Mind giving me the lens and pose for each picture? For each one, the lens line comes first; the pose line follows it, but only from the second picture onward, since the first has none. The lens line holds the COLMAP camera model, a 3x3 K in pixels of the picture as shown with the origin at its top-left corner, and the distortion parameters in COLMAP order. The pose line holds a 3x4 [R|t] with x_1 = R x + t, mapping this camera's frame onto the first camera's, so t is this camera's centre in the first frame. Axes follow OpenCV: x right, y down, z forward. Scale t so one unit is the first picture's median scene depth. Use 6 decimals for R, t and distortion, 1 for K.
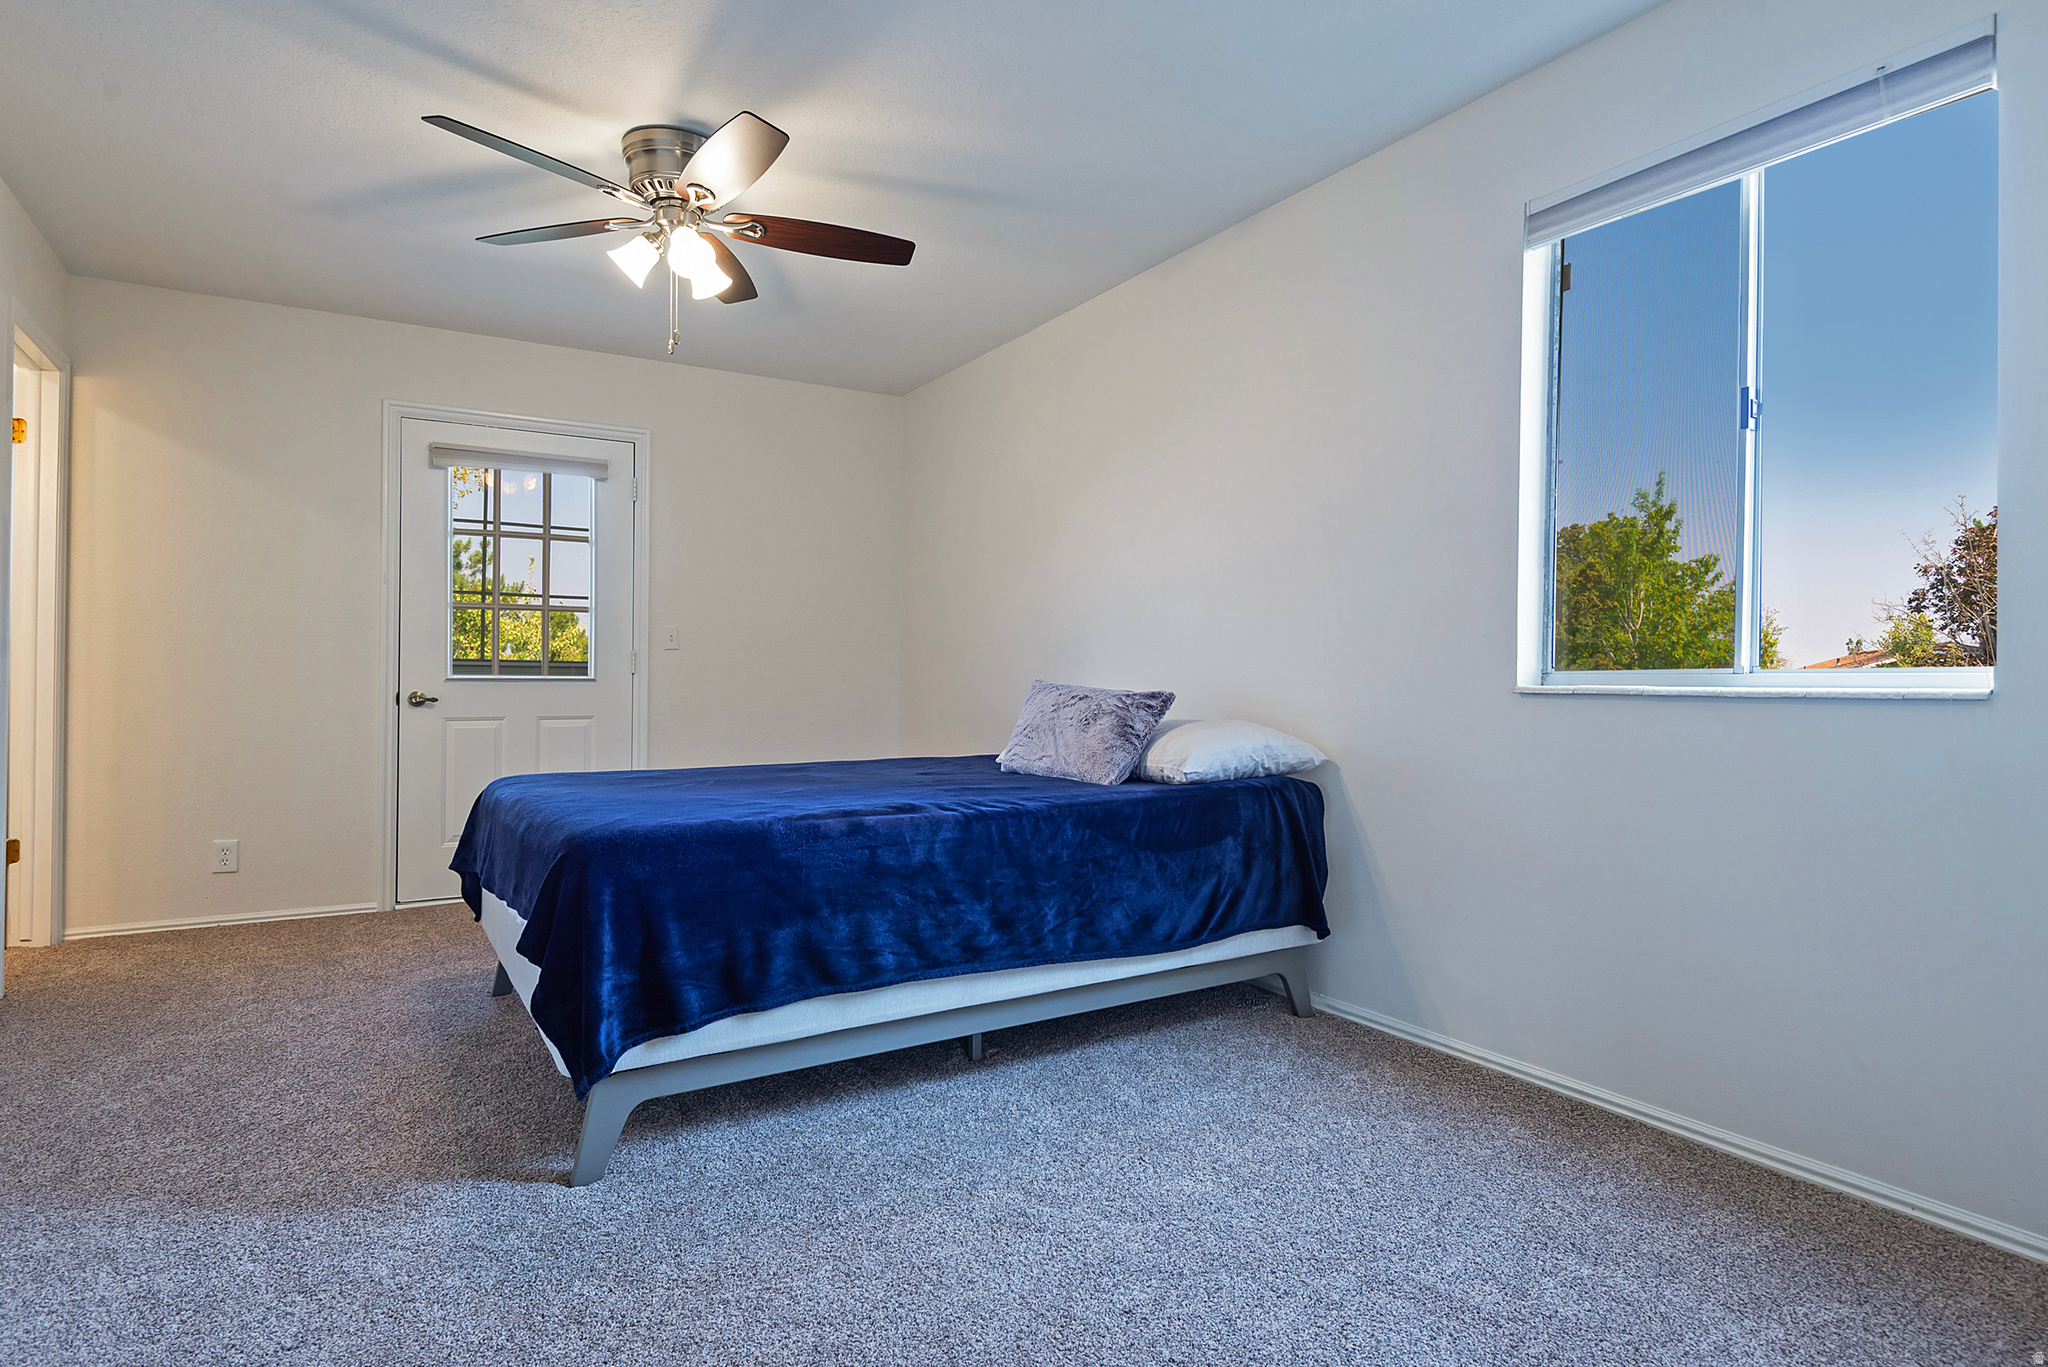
lens RADIAL K [[1094.6, 0, 1027.8], [0, 1094.6, 682.1], [0, 0, 1]] dist [-0.000414, -0.000503]
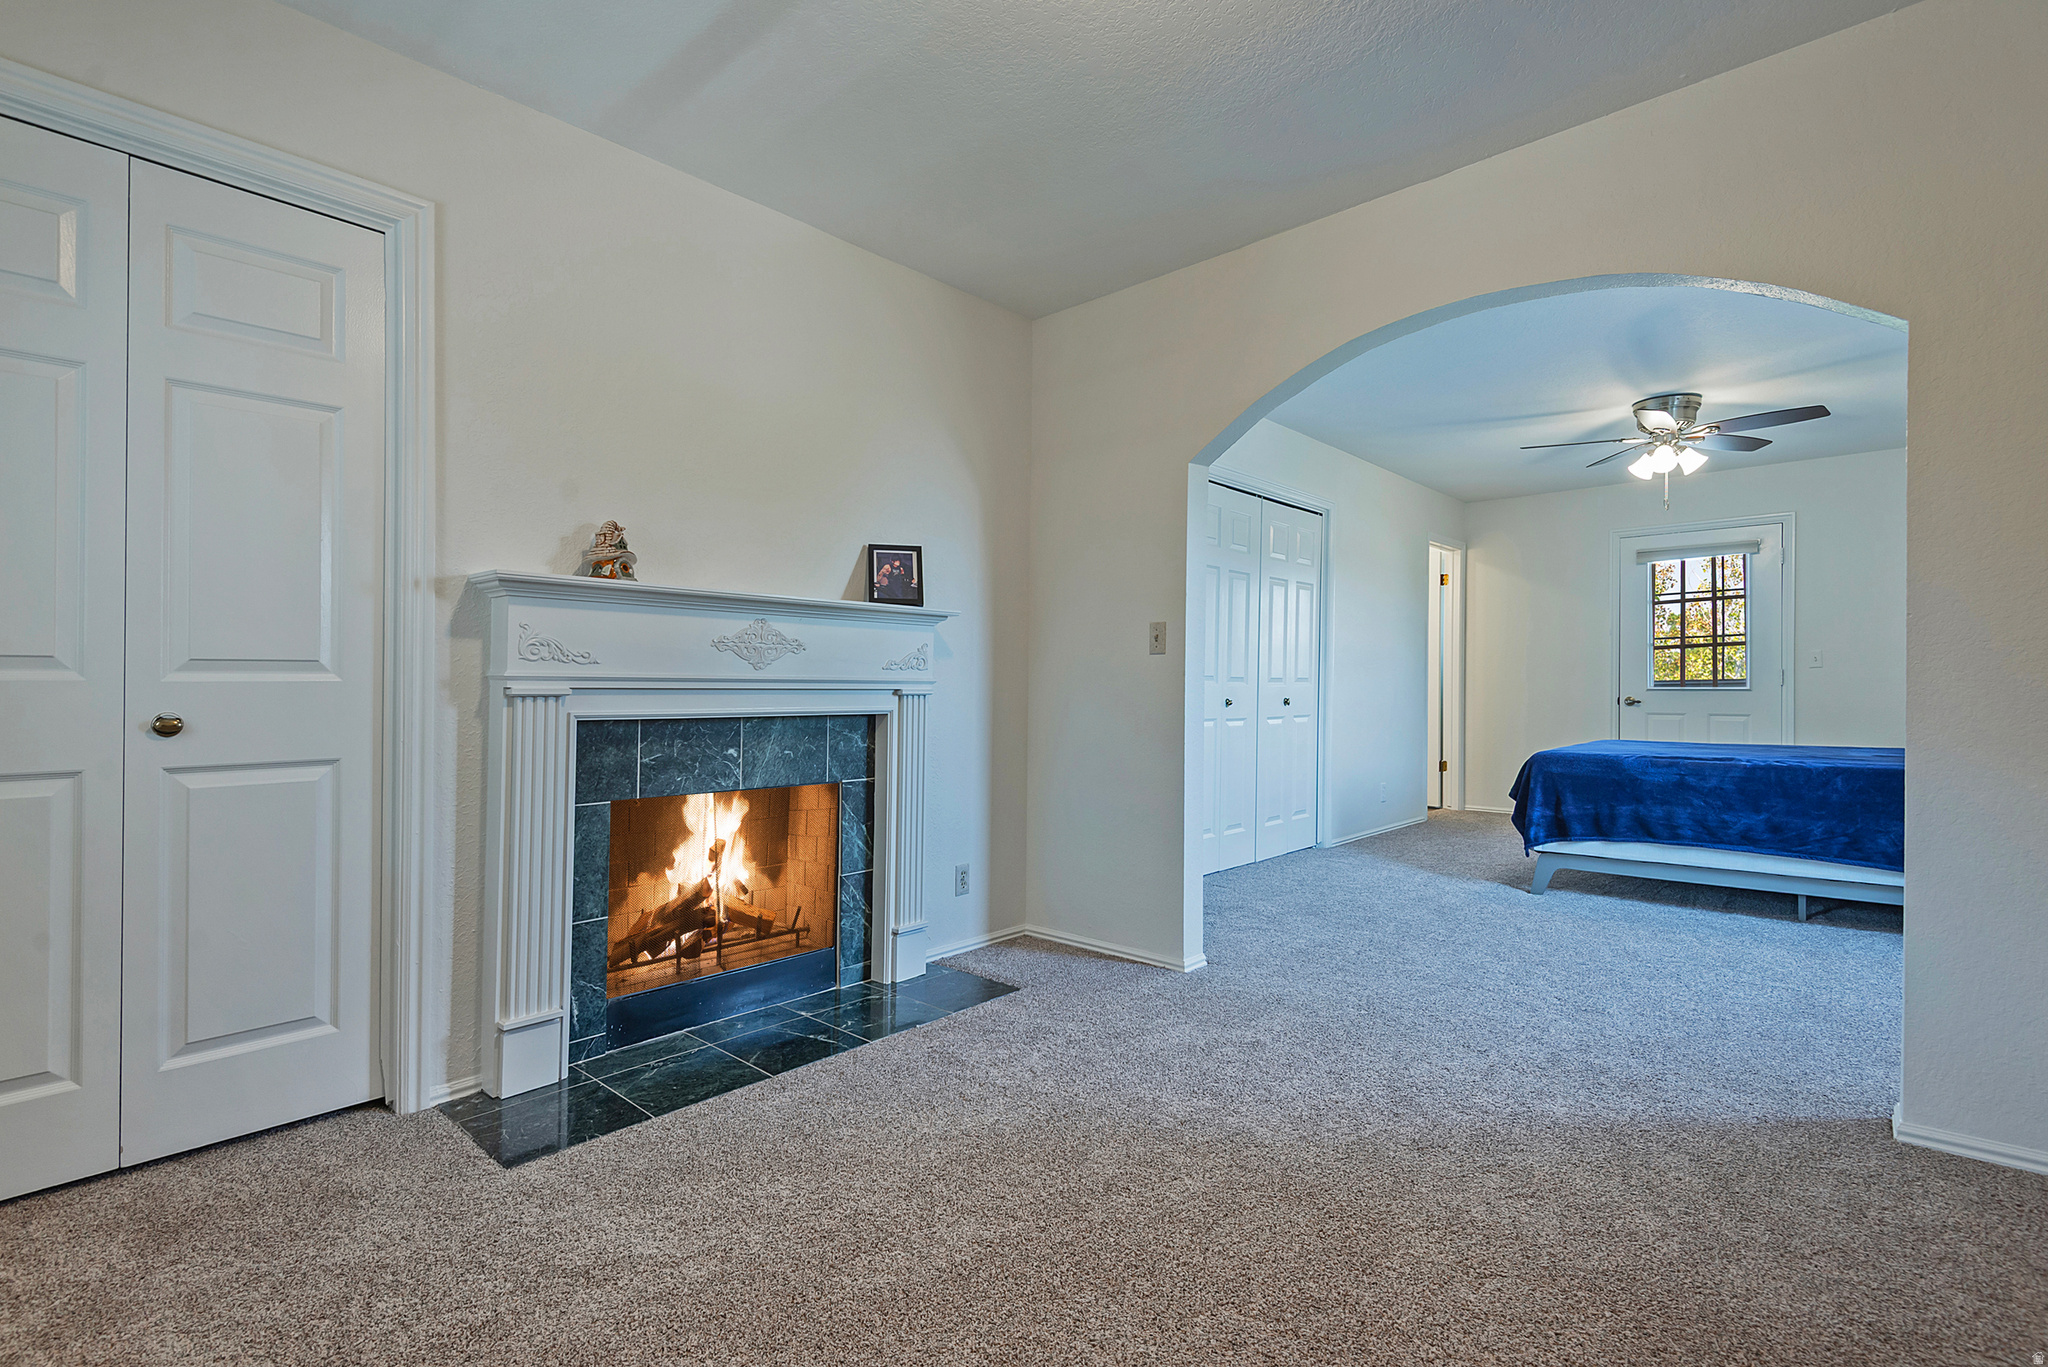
lens RADIAL K [[985.2, 0, 1025.8], [0, 985.2, 683.4], [0, 0, 1]] dist [-0.004391, -0.002748]
pose [[0.284326, -0.007184, -0.958701, 1.149590], [-0.001253, 0.999968, -0.007865, 0.001610], [0.958727, 0.003438, 0.284308, -0.600766]]
